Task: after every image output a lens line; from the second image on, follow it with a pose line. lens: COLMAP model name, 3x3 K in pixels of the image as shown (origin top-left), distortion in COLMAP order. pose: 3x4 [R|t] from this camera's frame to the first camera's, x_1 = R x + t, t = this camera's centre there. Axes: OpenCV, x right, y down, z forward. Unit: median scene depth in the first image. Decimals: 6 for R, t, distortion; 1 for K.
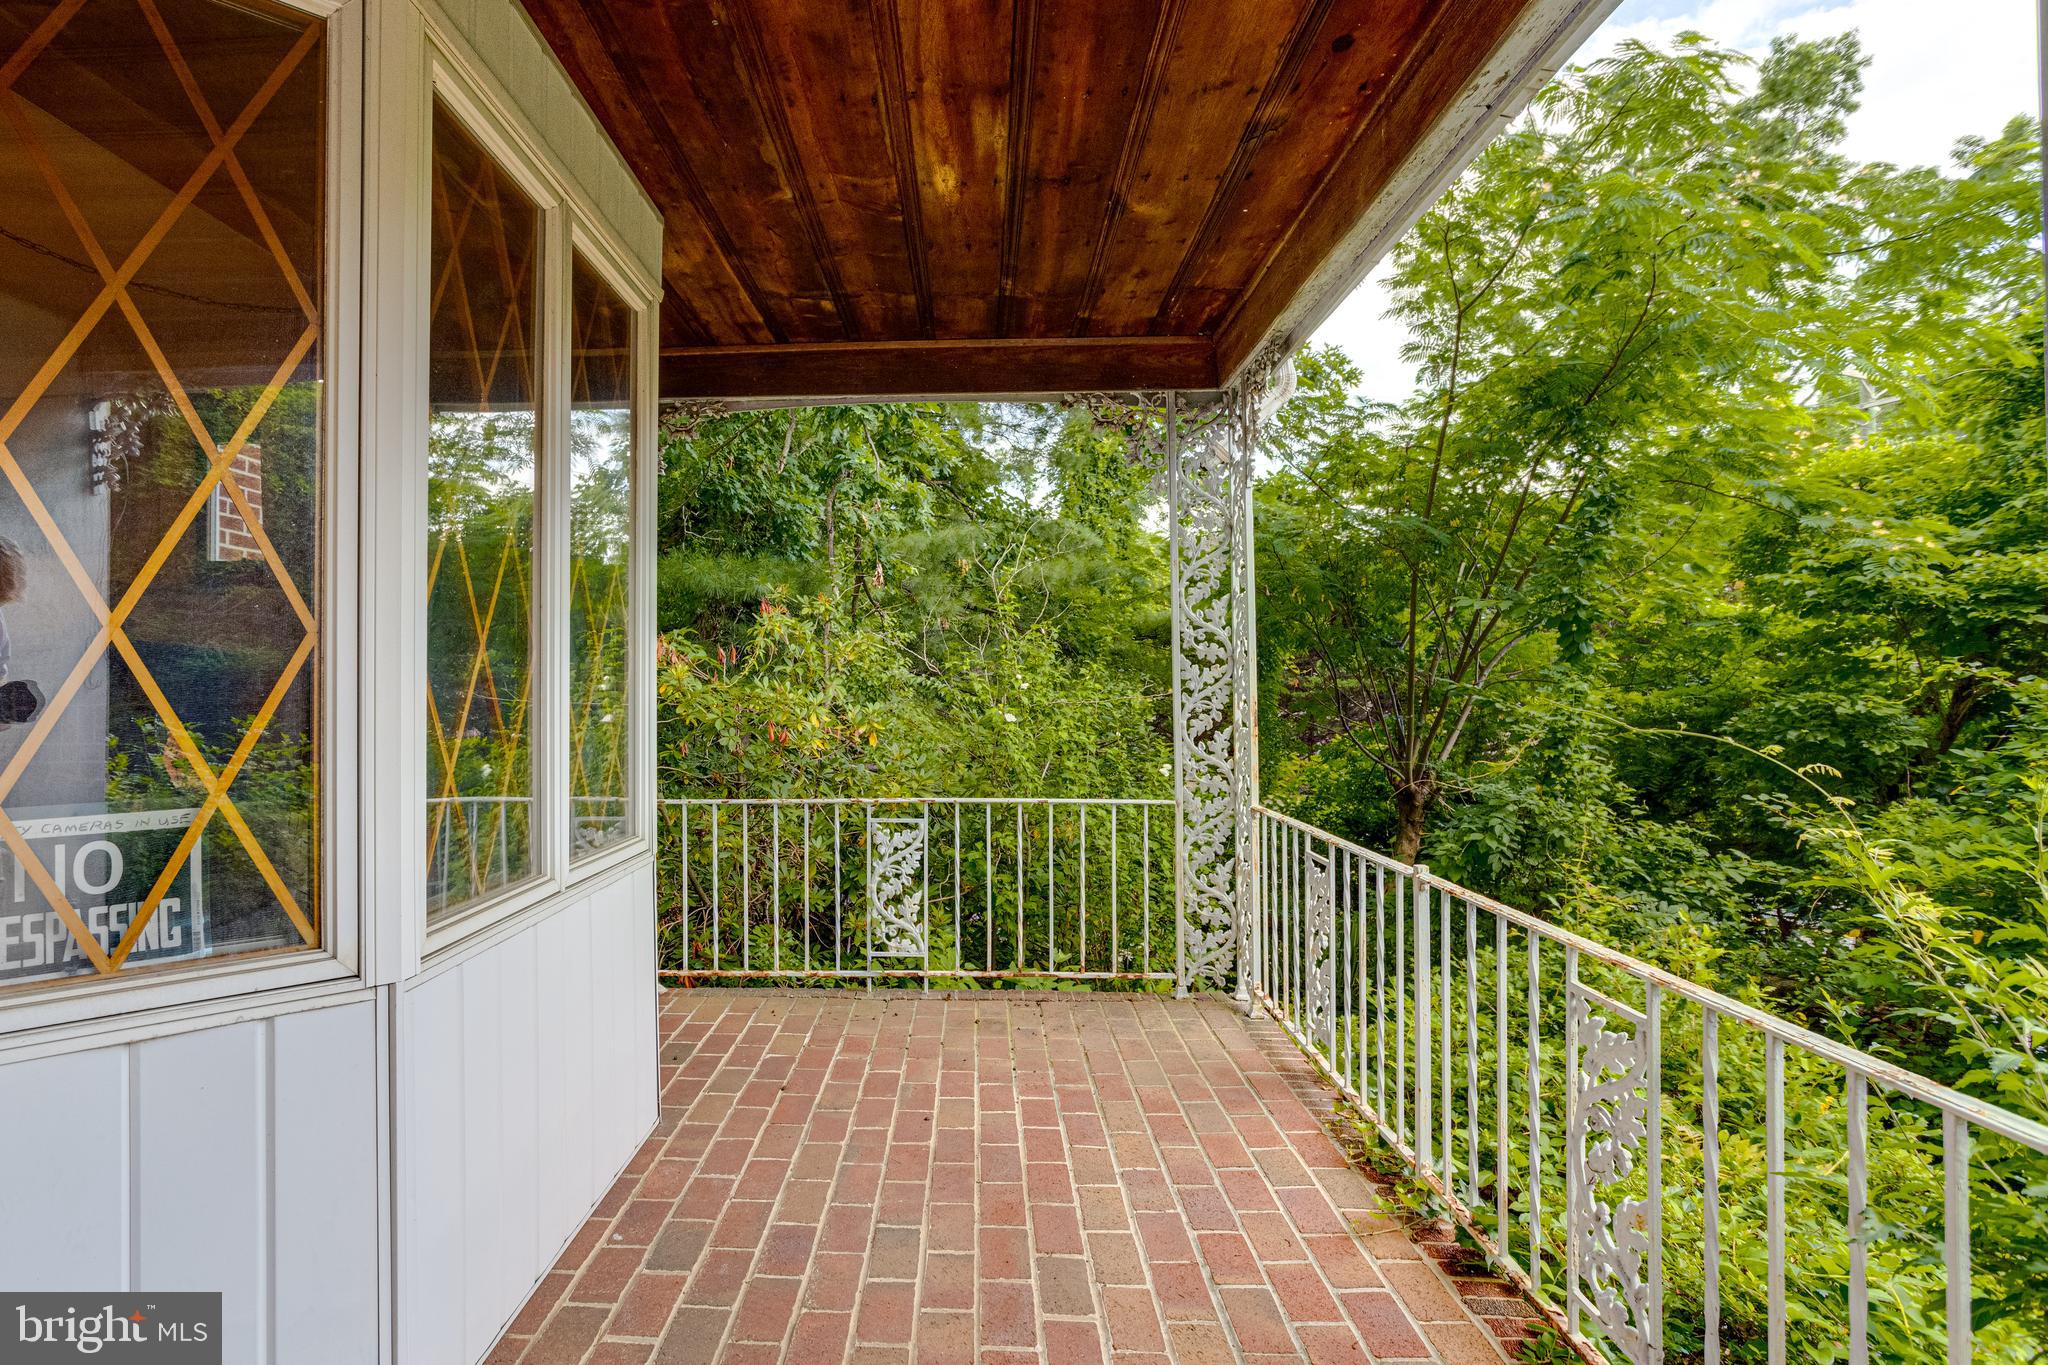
lens RADIAL K [[1073.3, 0, 946.7], [0, 1073.3, 674.5], [0, 0, 1]] dist [-0.050573, 0.041416]
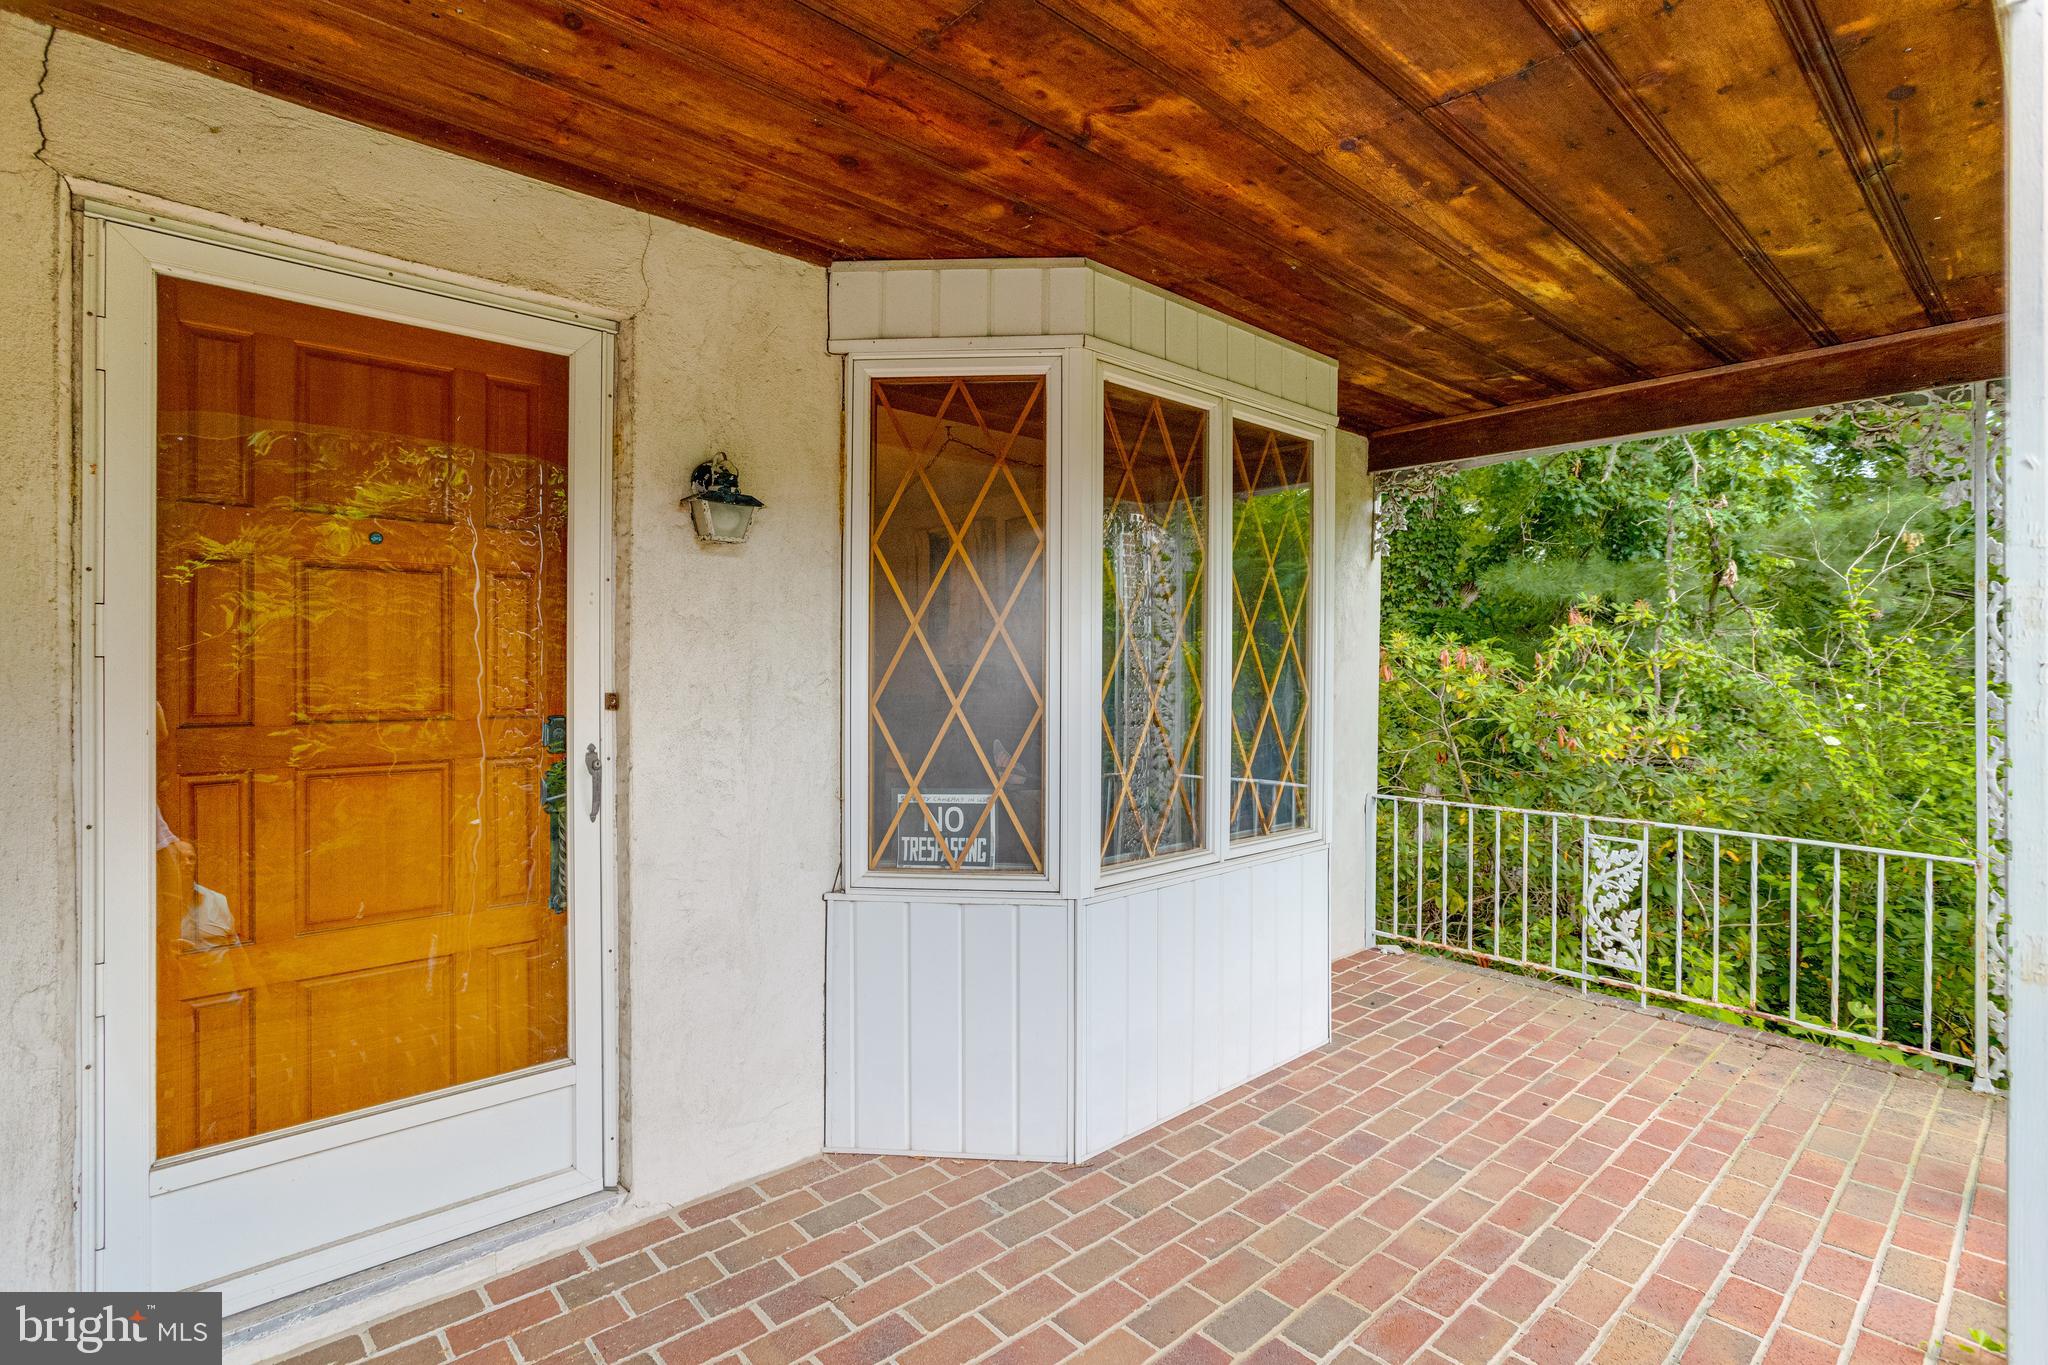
lens RADIAL K [[991.2, 0, 1018.0], [0, 991.2, 673.2], [0, 0, 1]] dist [-0.047590, 0.030127]
pose [[0.691290, 0.015675, -0.722407, 0.340125], [0.002947, 0.999695, 0.024511, -0.075482], [0.722571, -0.019073, 0.691034, -0.130652]]
